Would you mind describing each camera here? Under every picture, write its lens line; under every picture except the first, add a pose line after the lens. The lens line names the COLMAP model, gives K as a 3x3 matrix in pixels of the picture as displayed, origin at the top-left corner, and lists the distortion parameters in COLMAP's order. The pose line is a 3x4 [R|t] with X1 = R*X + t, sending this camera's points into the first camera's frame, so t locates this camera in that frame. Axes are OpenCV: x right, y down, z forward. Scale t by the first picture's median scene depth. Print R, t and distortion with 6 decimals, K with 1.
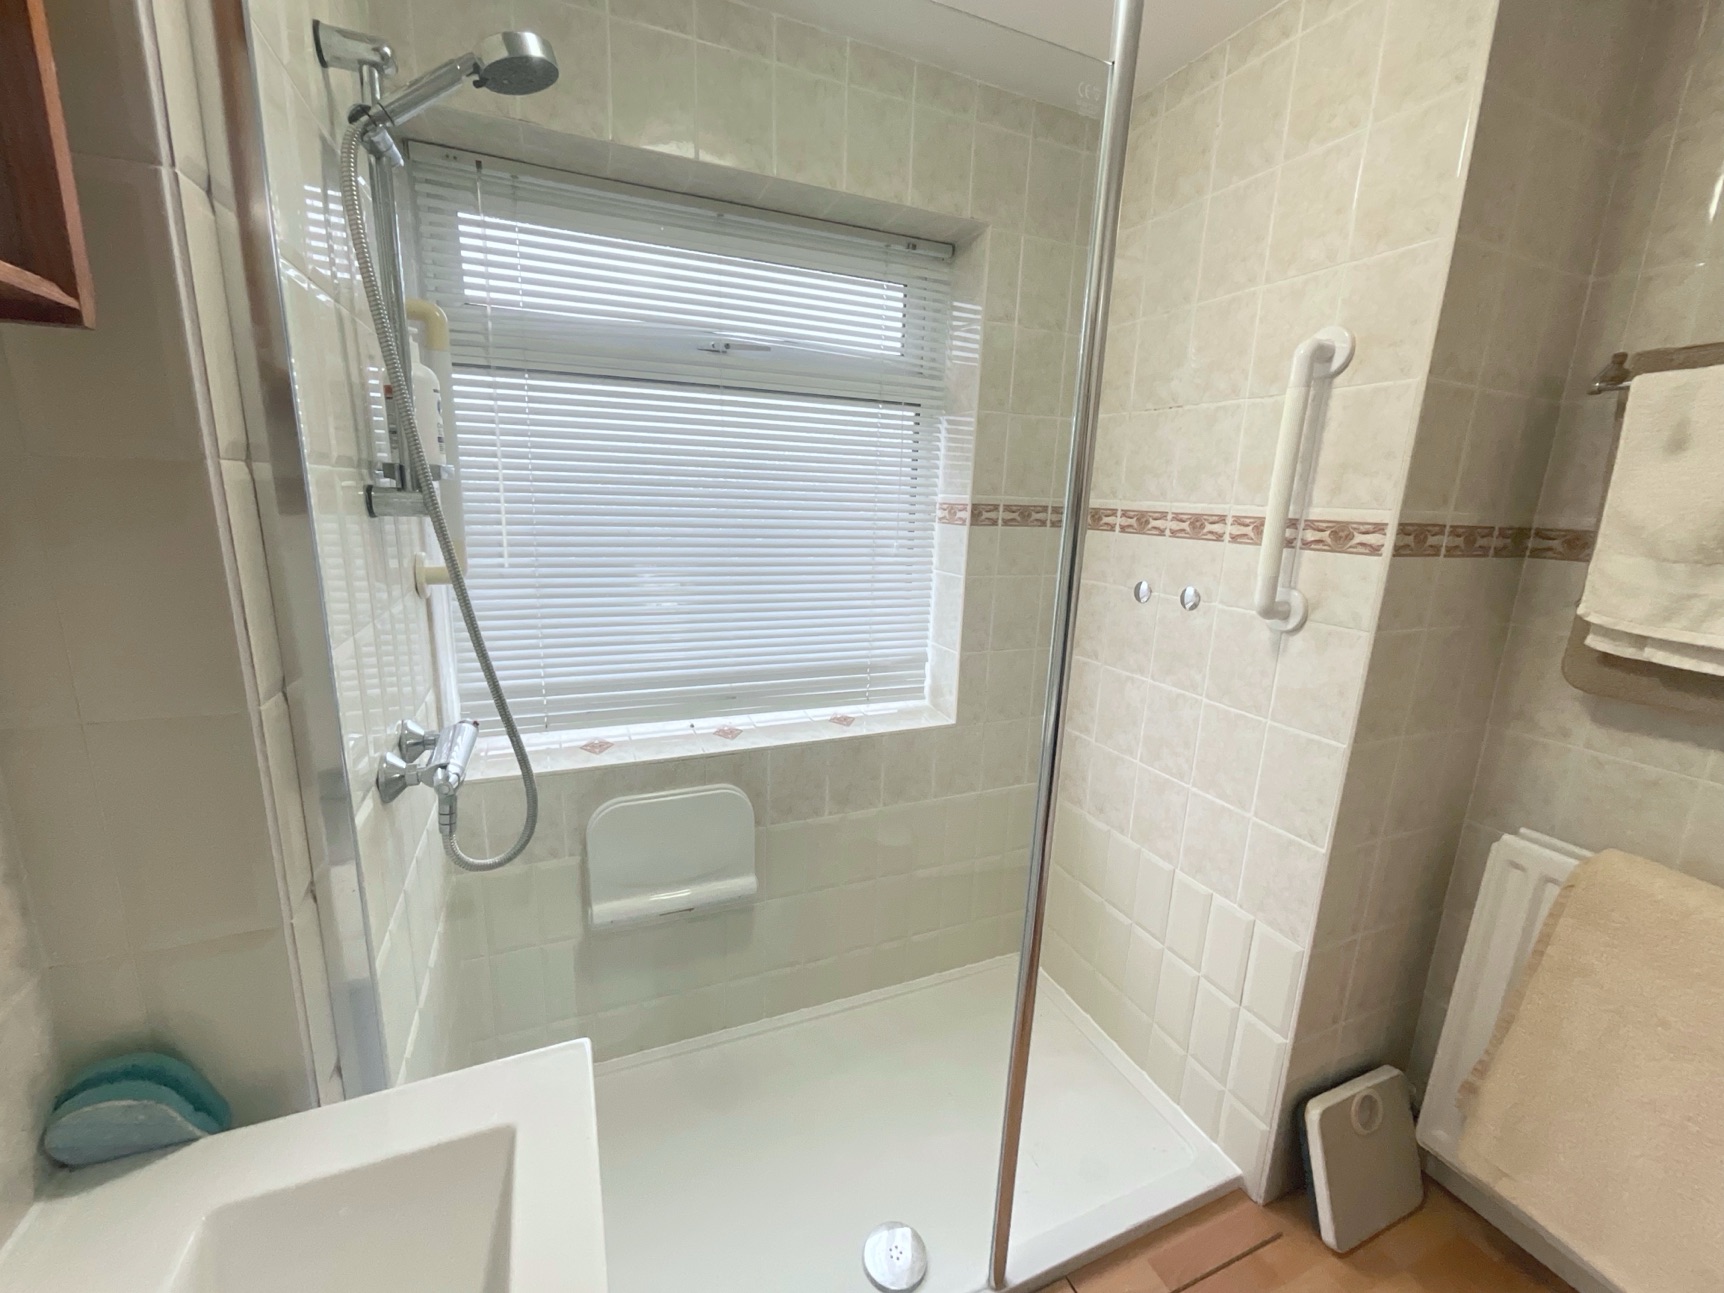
lens RADIAL K [[690.1, 0, 862.0], [0, 690.1, 646.5], [0, 0, 1]] dist [0.001400, -0.009092]
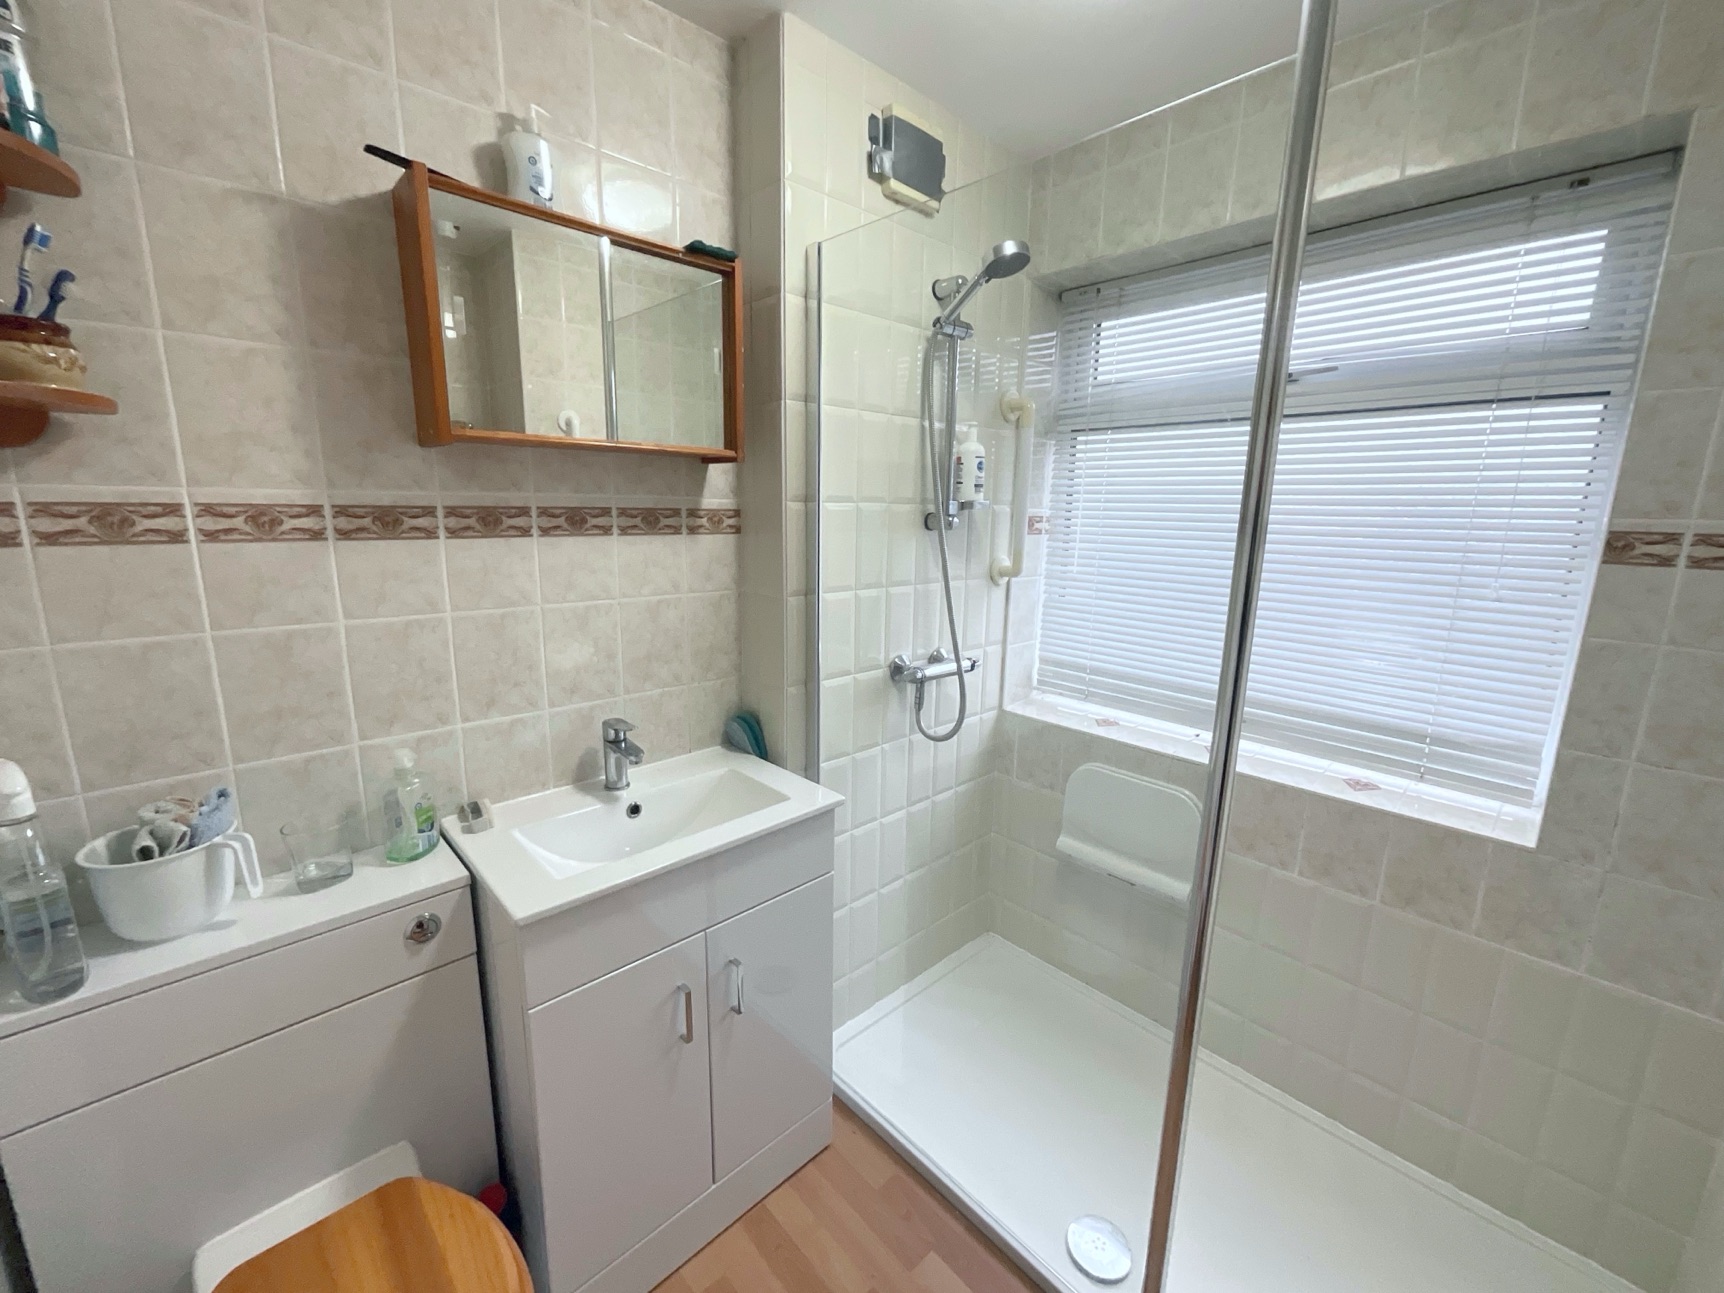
lens RADIAL K [[699.9, 0, 866.0], [0, 699.9, 644.1], [0, 0, 1]] dist [-0.003177, 0.003248]
pose [[0.355083, 0.155041, -0.921888, 0.566860], [-0.206509, 0.974798, 0.084399, -0.008675], [0.911740, 0.160409, 0.378152, 0.104576]]
